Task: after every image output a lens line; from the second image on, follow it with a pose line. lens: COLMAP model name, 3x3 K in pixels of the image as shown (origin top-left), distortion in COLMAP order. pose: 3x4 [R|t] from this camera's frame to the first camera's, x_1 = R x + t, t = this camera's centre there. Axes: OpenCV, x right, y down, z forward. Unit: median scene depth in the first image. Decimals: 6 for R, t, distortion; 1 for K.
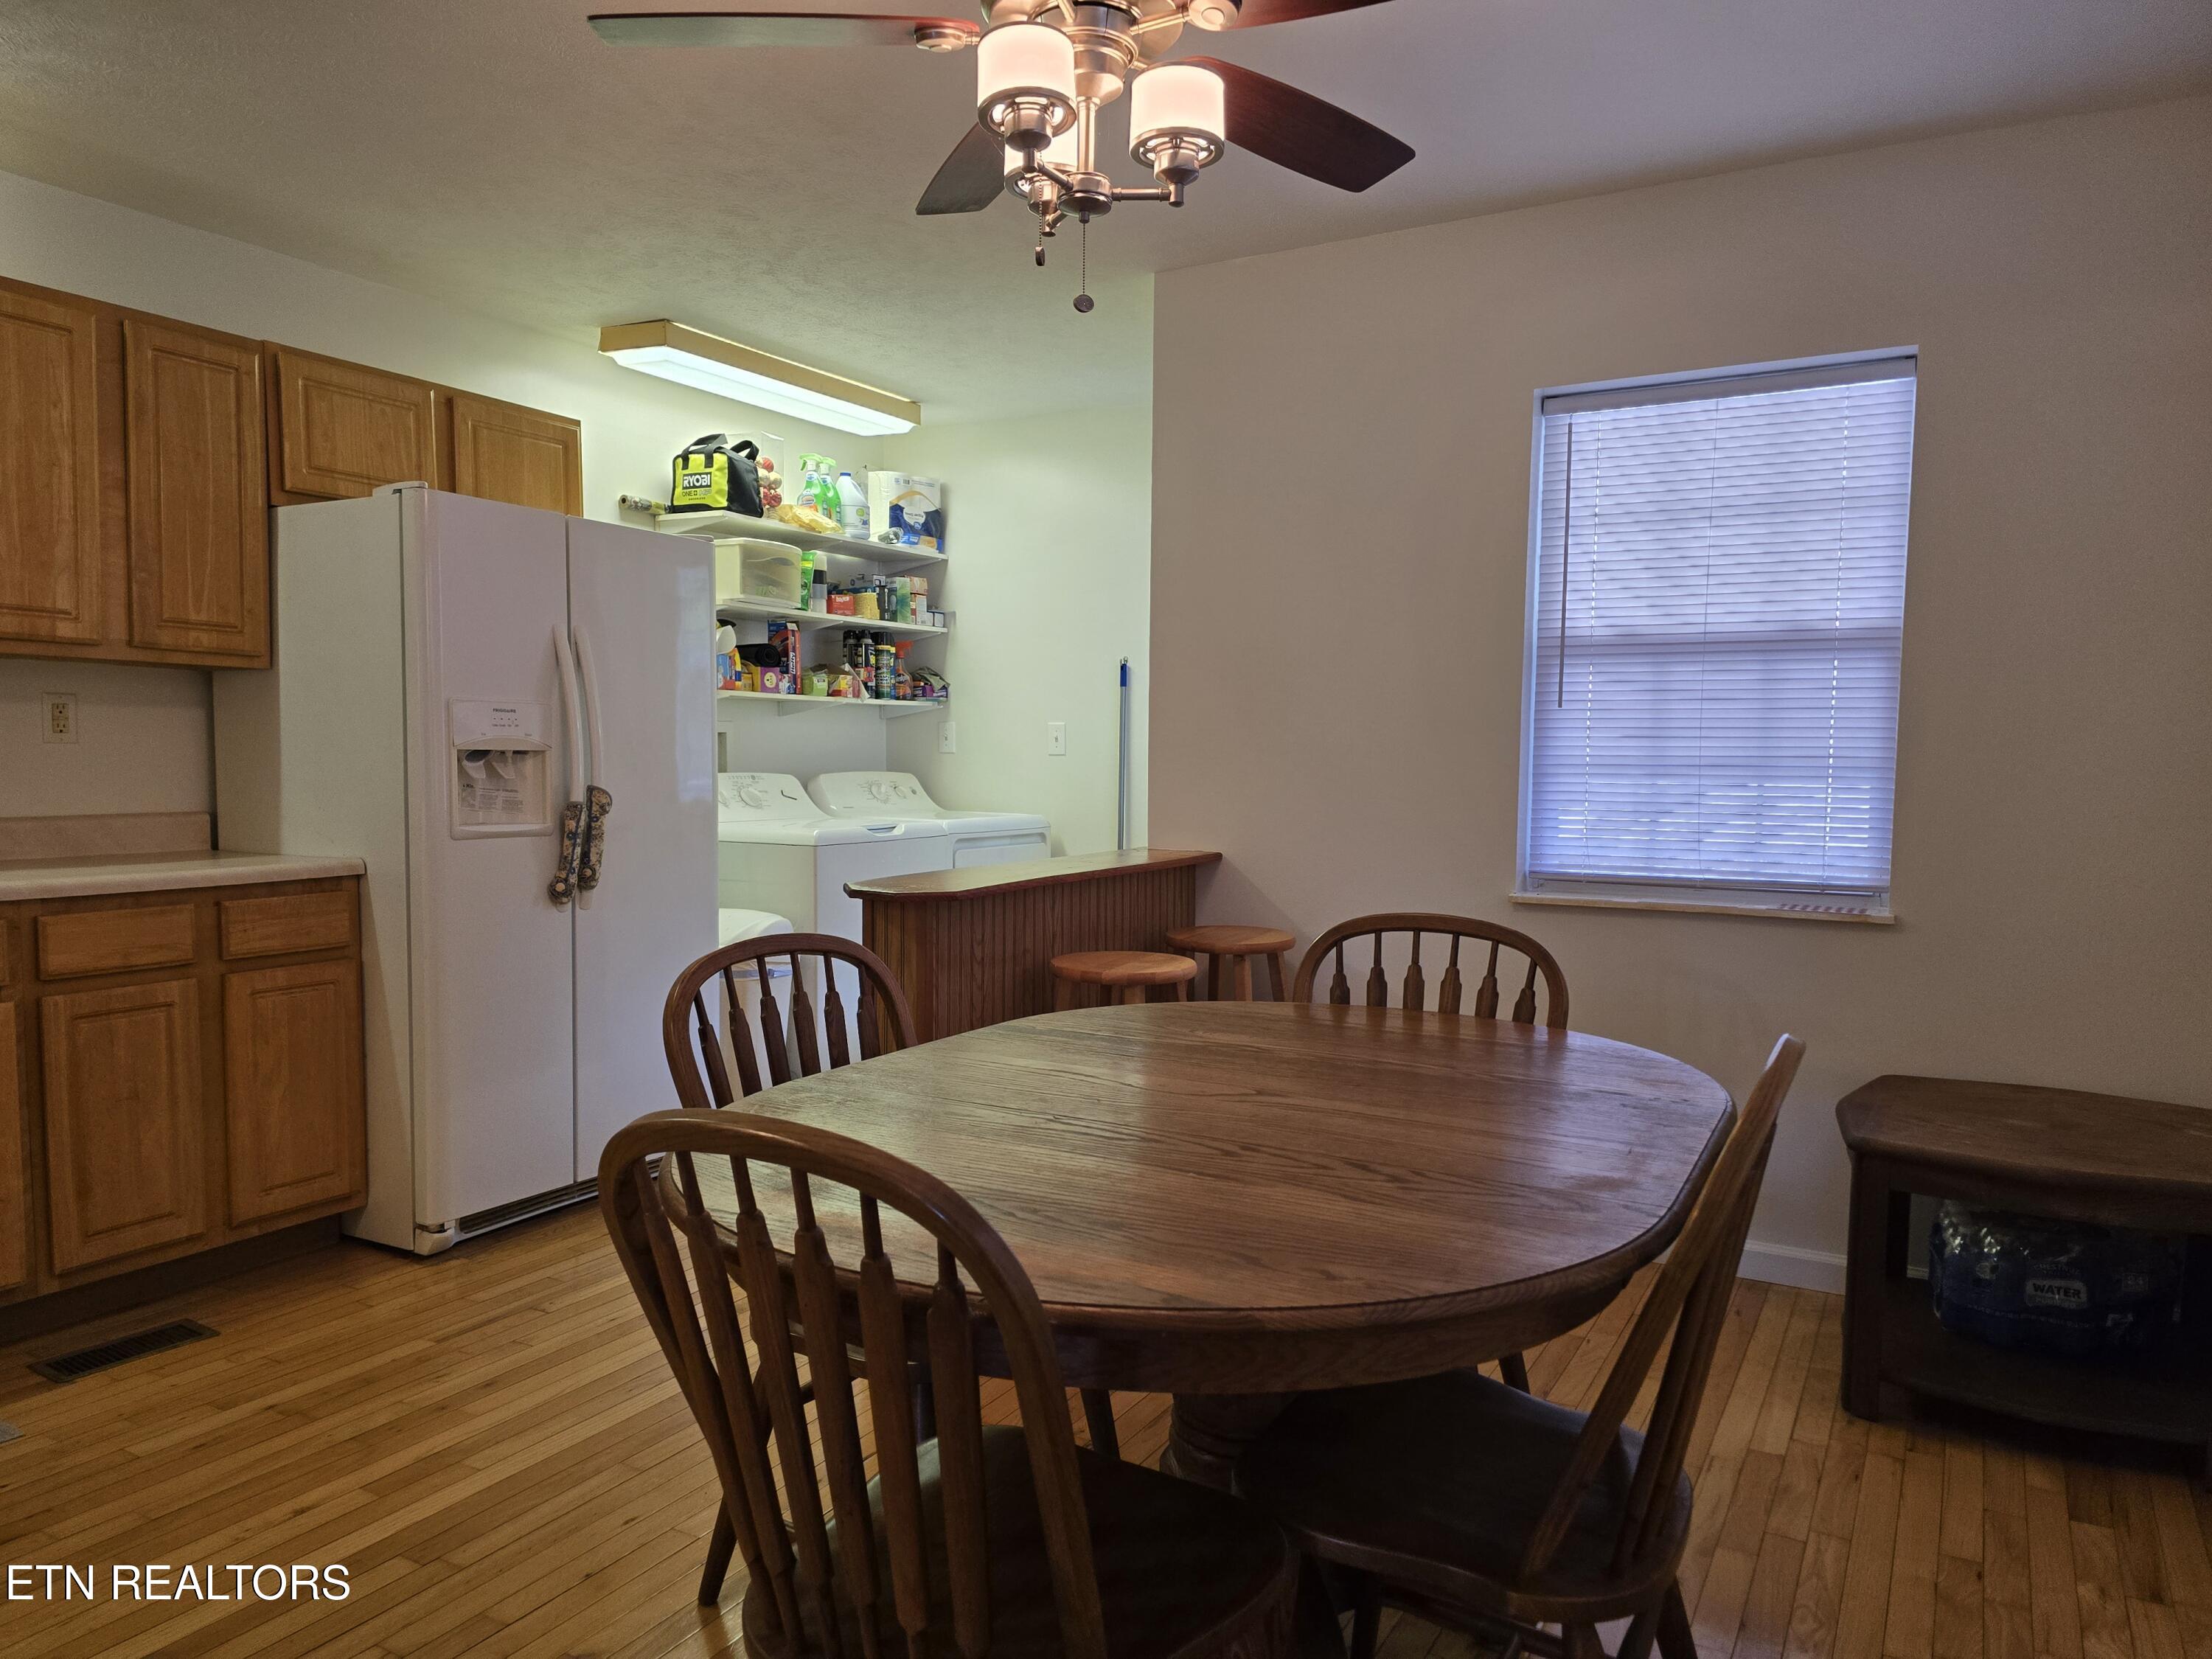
lens RADIAL K [[1474.7, 0, 1103.3], [0, 1474.7, 857.7], [0, 0, 1]] dist [0.067660, -0.066909]
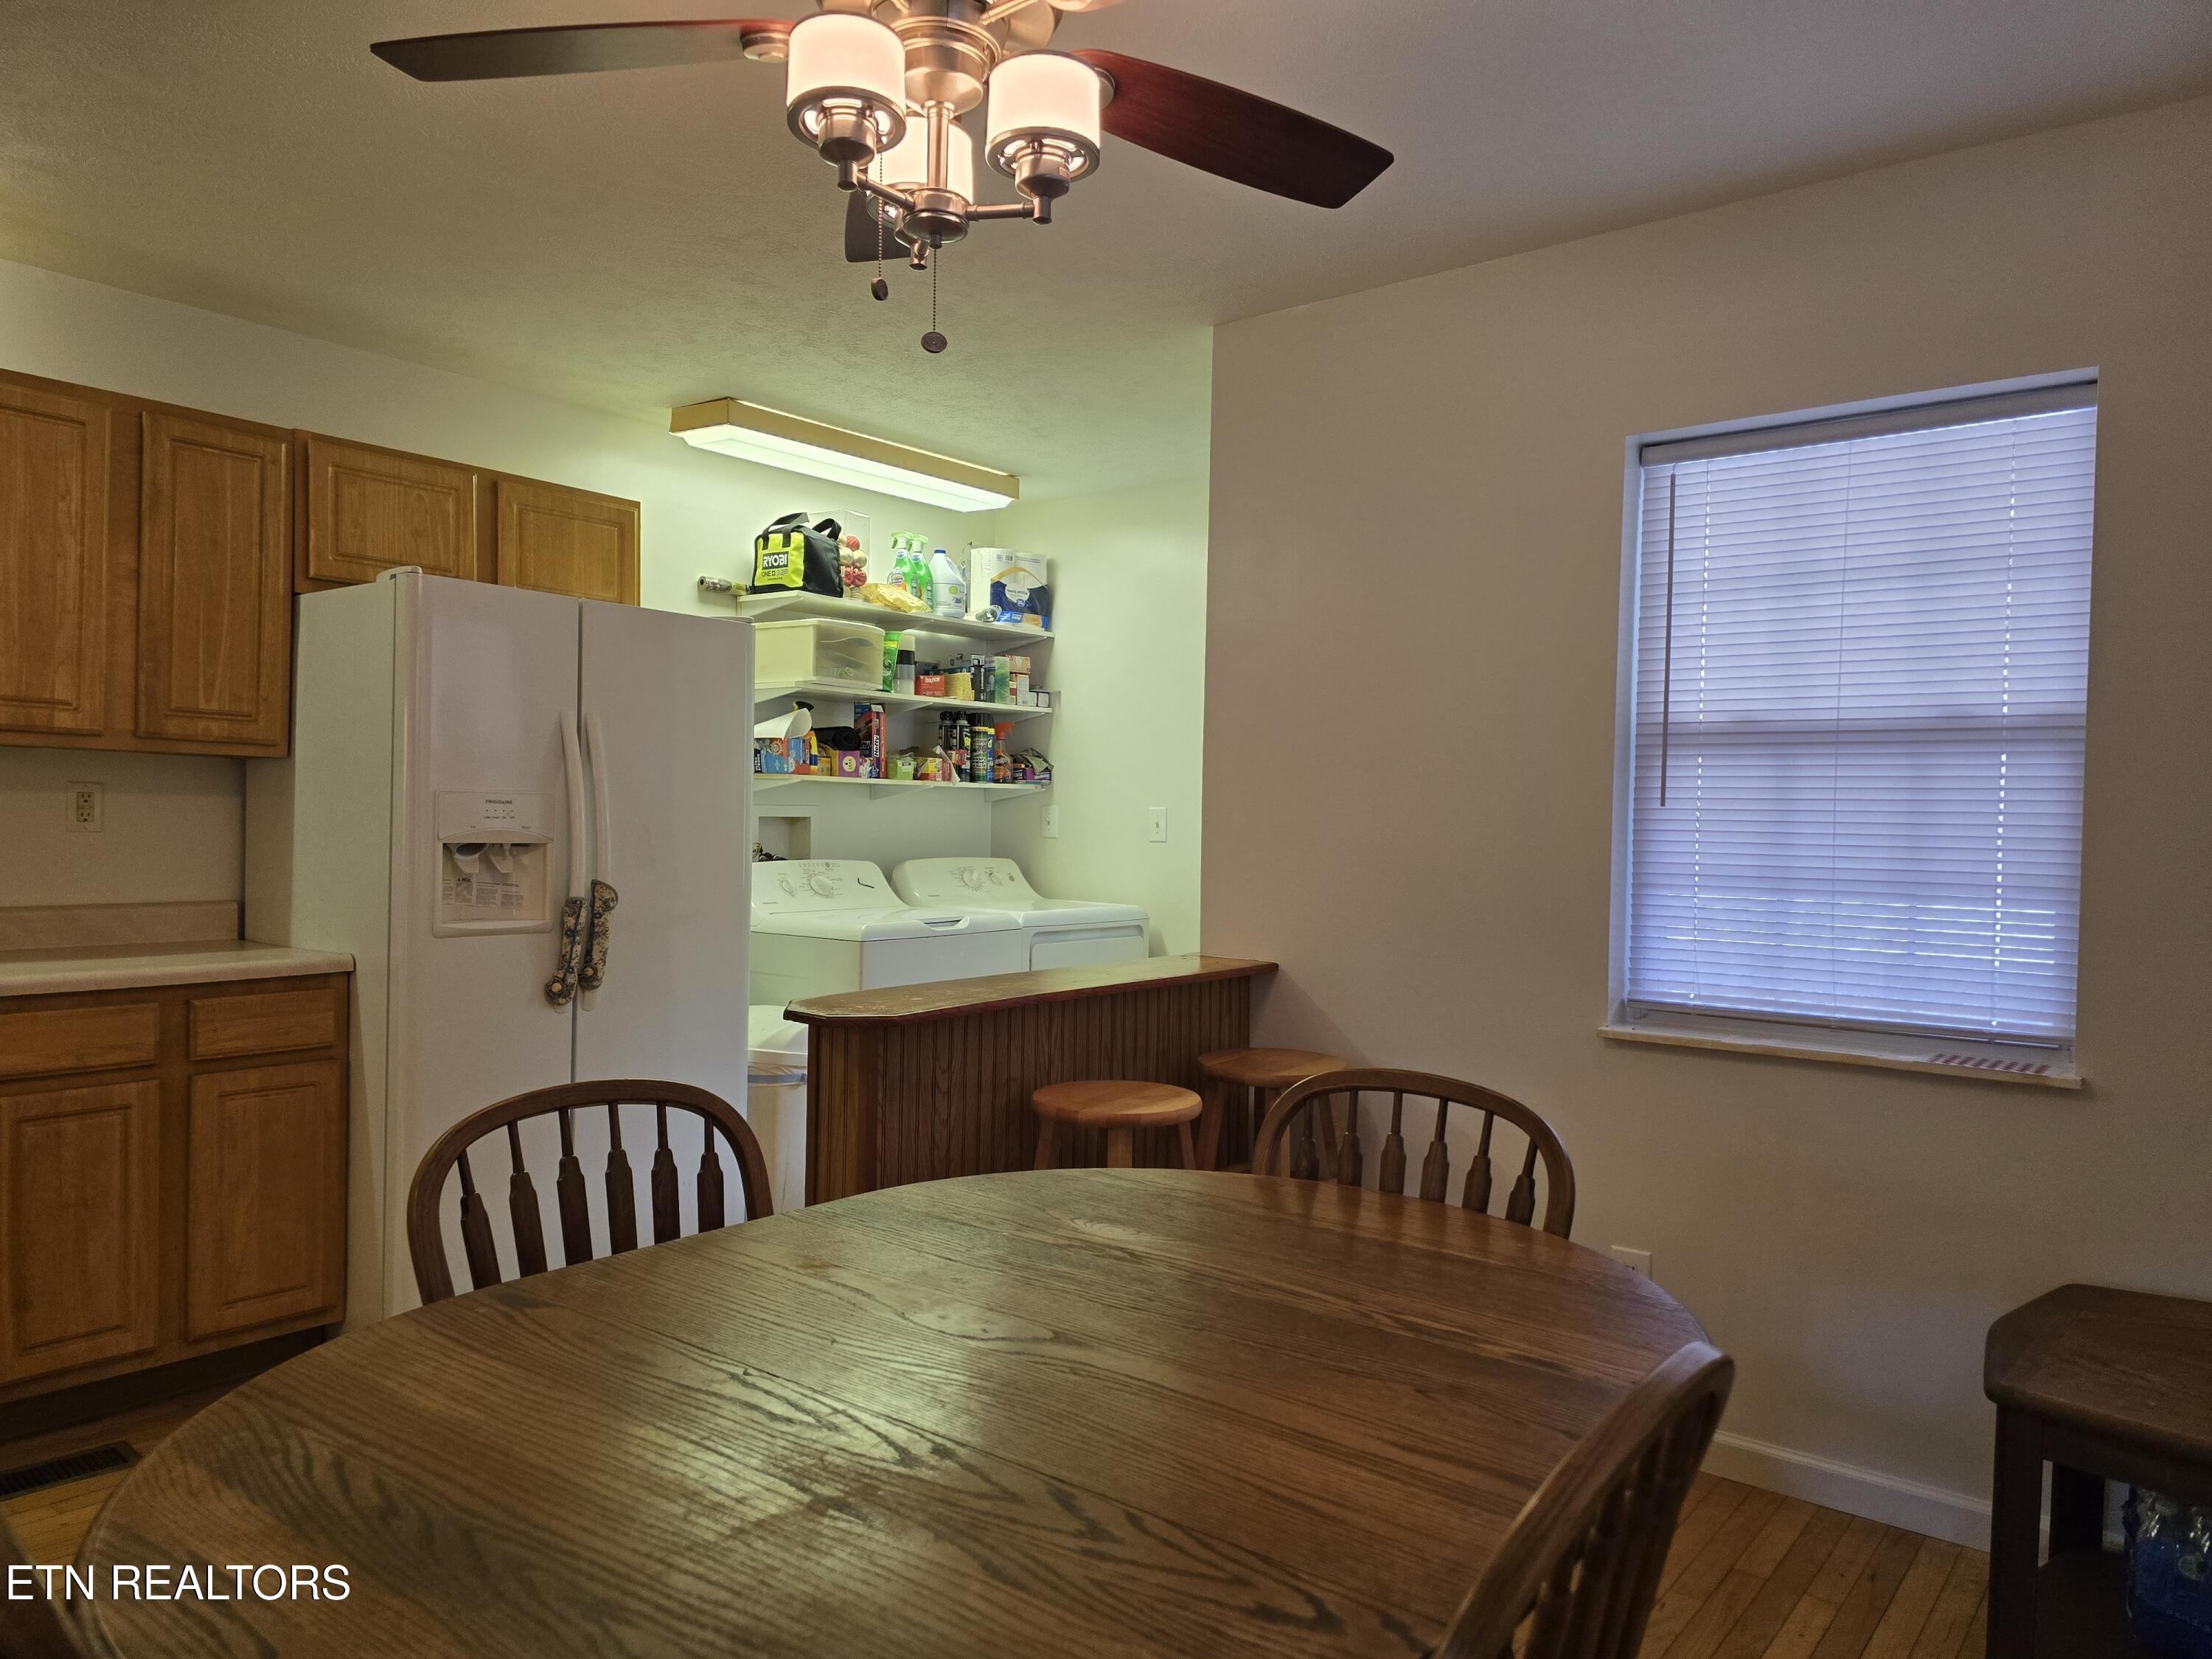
lens RADIAL K [[1473.6, 0, 1100.0], [0, 1473.6, 849.0], [0, 0, 1]] dist [0.069966, -0.066799]
pose [[0.987747, 0.012664, -0.155550, 0.128346], [-0.020931, 0.998447, -0.051627, -0.027983], [0.154655, 0.054250, 0.986478, 0.122904]]
